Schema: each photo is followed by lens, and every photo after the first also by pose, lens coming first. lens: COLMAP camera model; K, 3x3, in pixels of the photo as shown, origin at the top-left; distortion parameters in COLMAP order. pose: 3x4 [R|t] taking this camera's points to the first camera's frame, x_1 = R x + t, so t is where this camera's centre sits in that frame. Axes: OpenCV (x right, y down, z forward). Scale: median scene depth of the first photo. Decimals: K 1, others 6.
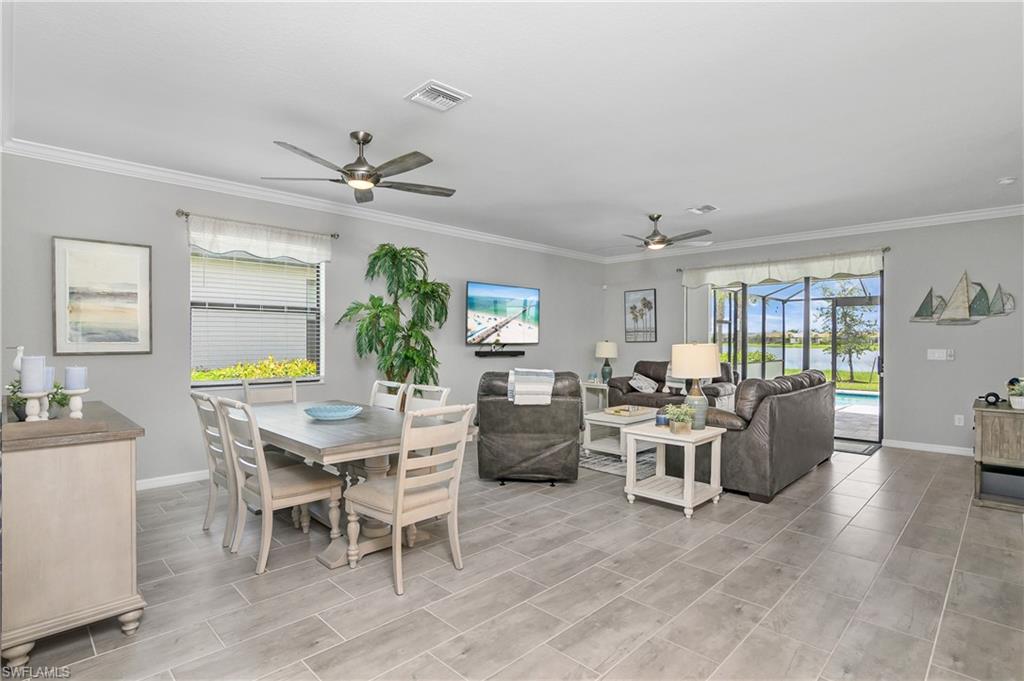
lens RADIAL K [[515.7, 0, 504.5], [0, 515.7, 339.0], [0, 0, 1]] dist [-0.025345, 0.005123]
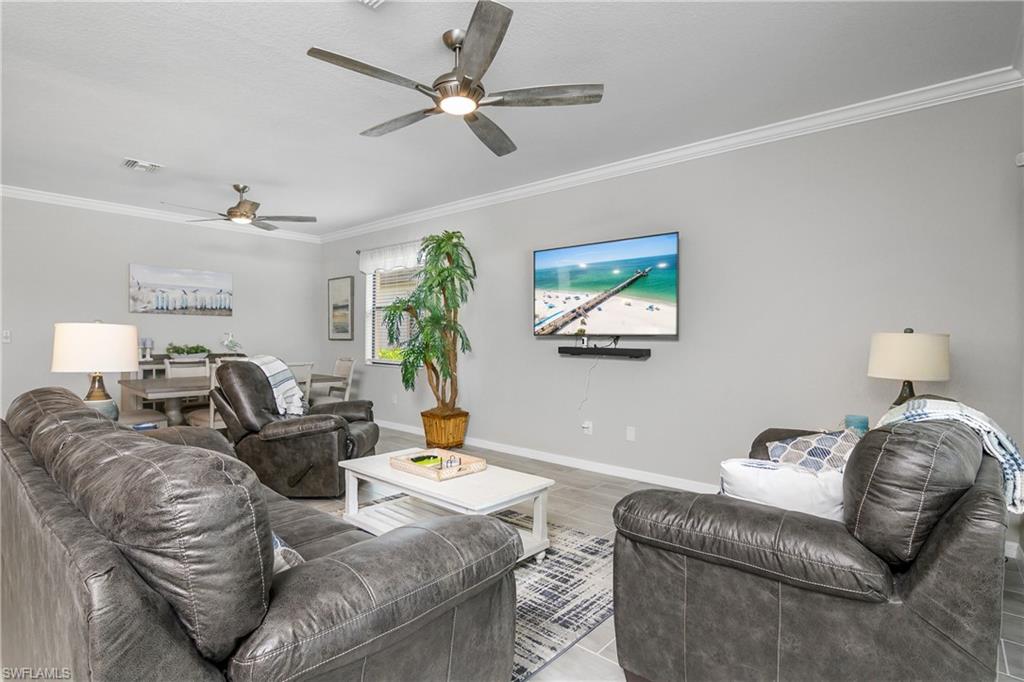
lens RADIAL K [[515.7, 0, 515.0], [0, 515.7, 343.7], [0, 0, 1]] dist [-0.025345, 0.005123]
pose [[0.068173, 0.008430, -0.997638, 0.658146], [-0.007365, 0.999941, 0.007946, 0.015282], [0.997646, 0.006806, 0.068231, 0.916272]]
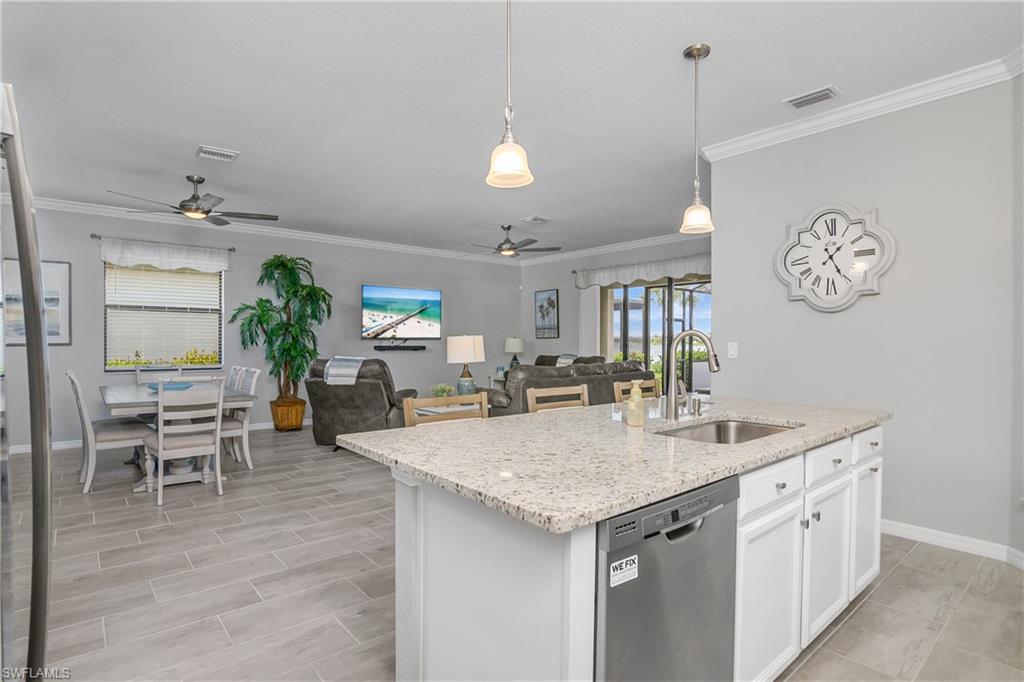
lens RADIAL K [[515.7, 0, 501.4], [0, 515.7, 354.3], [0, 0, 1]] dist [-0.025345, 0.005123]
pose [[0.995606, 0.001492, -0.093627, 0.349575], [0.001245, 0.999574, 0.029167, 0.010952], [0.093631, -0.029155, 0.995180, -0.131660]]
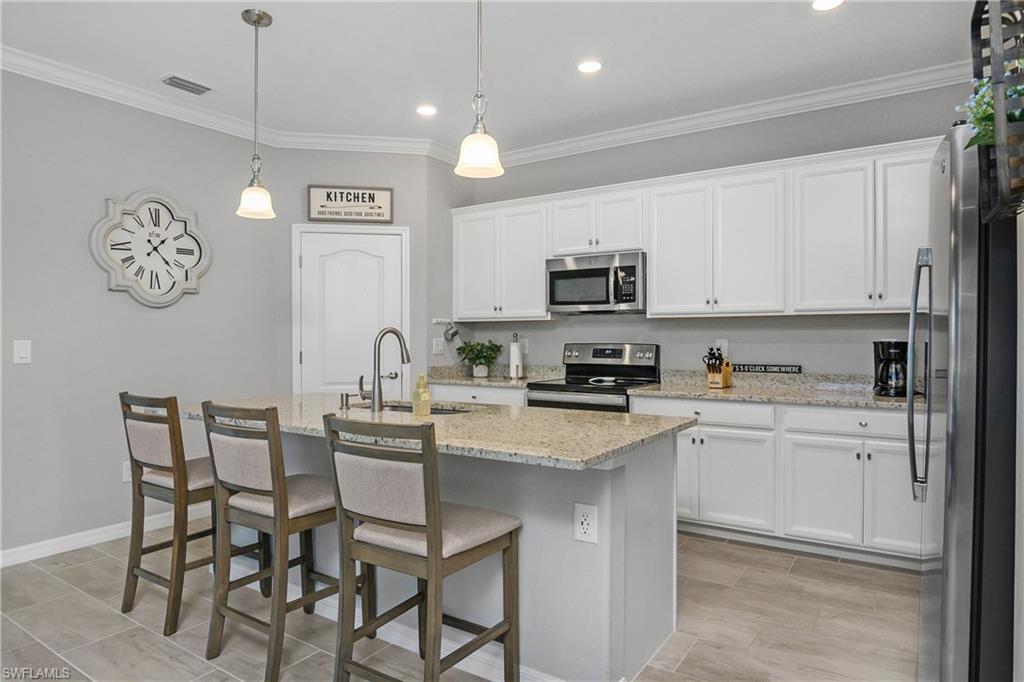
lens RADIAL K [[604.7, 0, 510.8], [0, 604.7, 338.4], [0, 0, 1]] dist [-0.015164, -0.001583]
pose [[-0.212732, -0.003688, 0.977104, 0.012234], [0.003602, 0.999983, 0.004559, 0.011648], [-0.977104, 0.004489, -0.212716, 0.200415]]
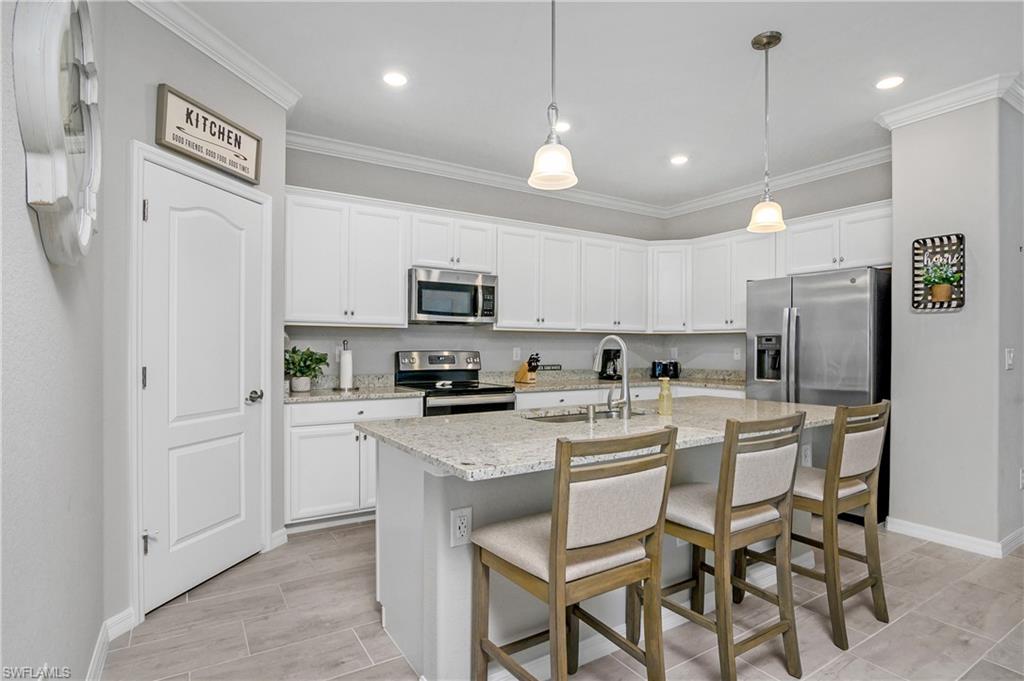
lens RADIAL K [[515.7, 0, 511.4], [0, 515.7, 340.2], [0, 0, 1]] dist [-0.025345, 0.005123]
pose [[-0.977012, -0.004991, 0.213128, 0.420644], [-0.007194, 0.999928, -0.009562, 0.012898], [-0.213065, -0.010876, -0.976977, 0.553081]]
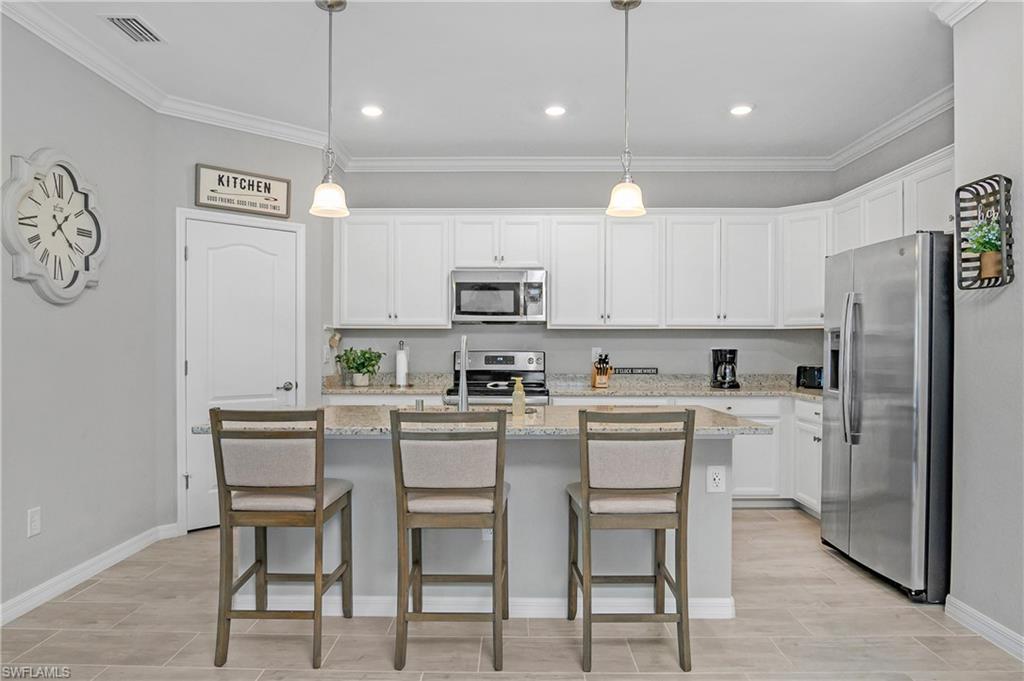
lens RADIAL K [[650.0, 0, 507.1], [0, 650.0, 342.3], [0, 0, 1]] dist [-0.024057, -0.000440]
pose [[-0.707265, -0.001391, 0.706947, 0.080512], [-0.003192, 0.999994, -0.001226, 0.011094], [-0.706941, -0.003124, -0.707265, 0.500432]]
